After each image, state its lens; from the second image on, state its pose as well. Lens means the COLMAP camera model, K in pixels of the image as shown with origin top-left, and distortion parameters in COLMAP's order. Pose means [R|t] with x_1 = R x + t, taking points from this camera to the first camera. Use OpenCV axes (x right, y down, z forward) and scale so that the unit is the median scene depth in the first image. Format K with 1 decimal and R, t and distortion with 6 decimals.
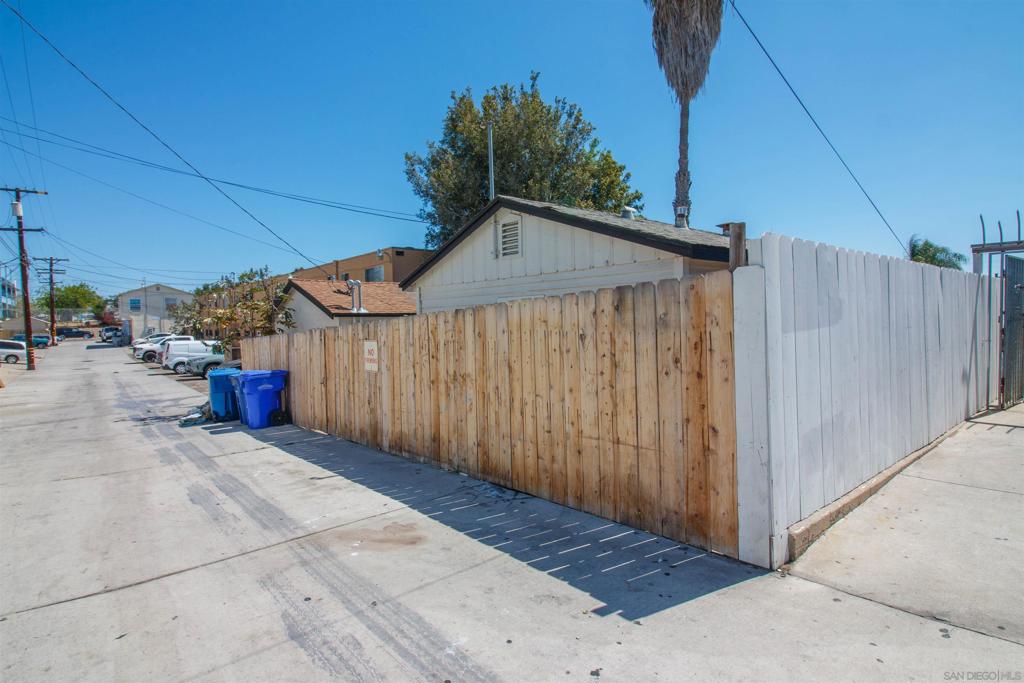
lens RADIAL K [[530.3, 0, 521.0], [0, 530.3, 335.7], [0, 0, 1]] dist [-0.005465, -0.006381]
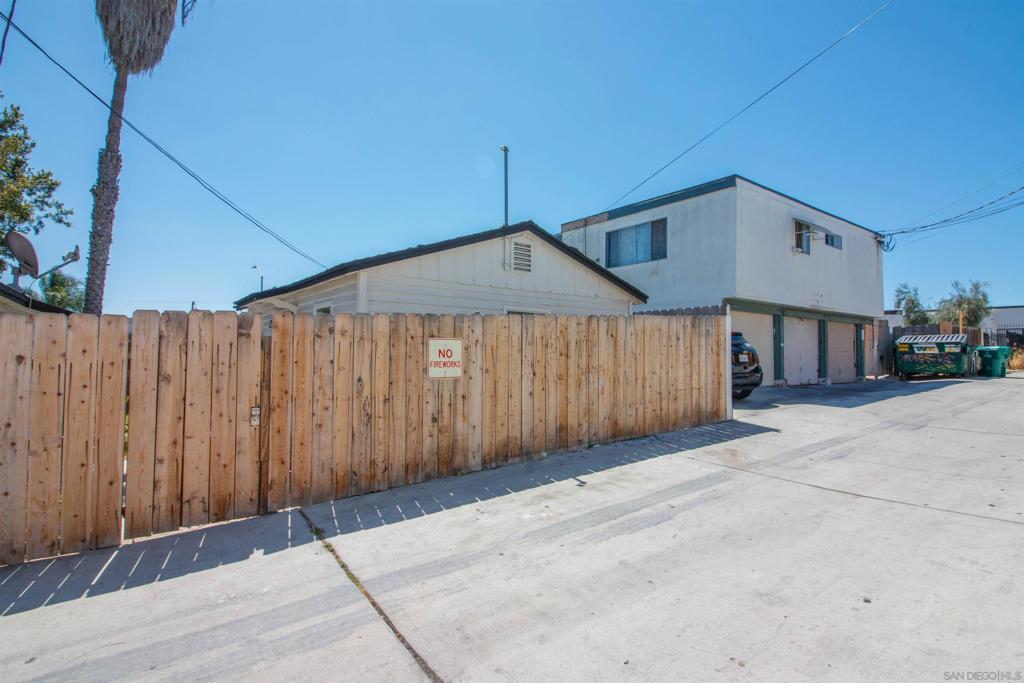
lens RADIAL K [[530.3, 0, 516.4], [0, 530.3, 339.6], [0, 0, 1]] dist [-0.005465, -0.006381]
pose [[0.049384, 0.047869, 0.997632, -1.589096], [0.019027, 0.998624, -0.048858, 0.076505], [-0.998599, 0.021395, 0.048405, 1.286352]]
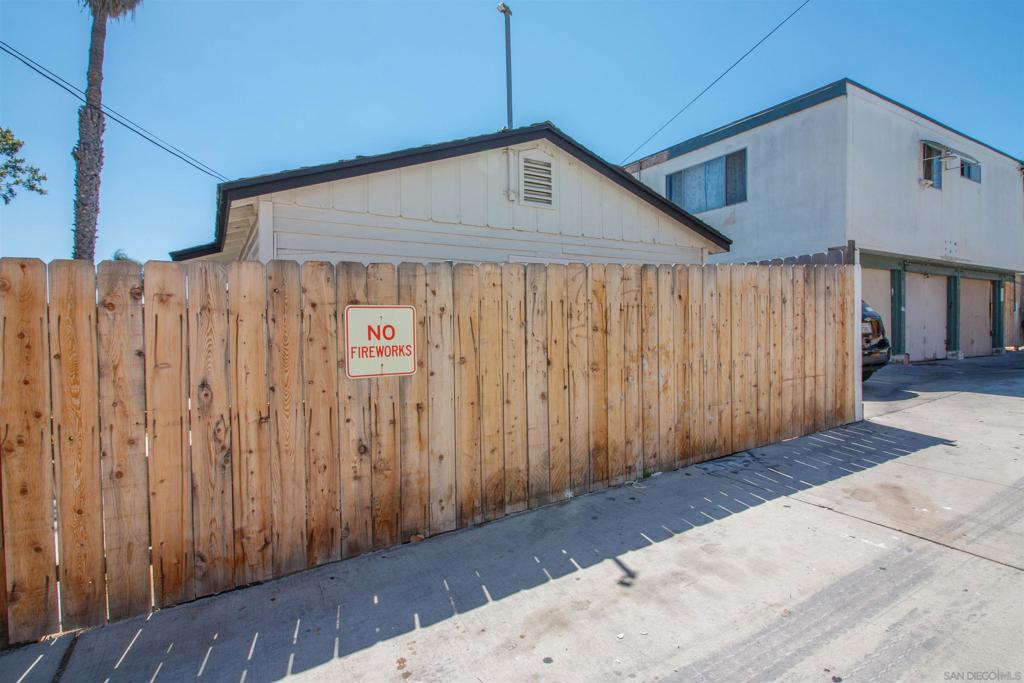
lens RADIAL K [[530.3, 0, 513.8], [0, 530.3, 337.6], [0, 0, 1]] dist [-0.005465, -0.006381]
pose [[0.161088, -0.000599, 0.986940, -1.053222], [0.035960, 0.999339, -0.005263, 0.062978], [-0.986285, 0.036338, 0.161003, 1.230394]]
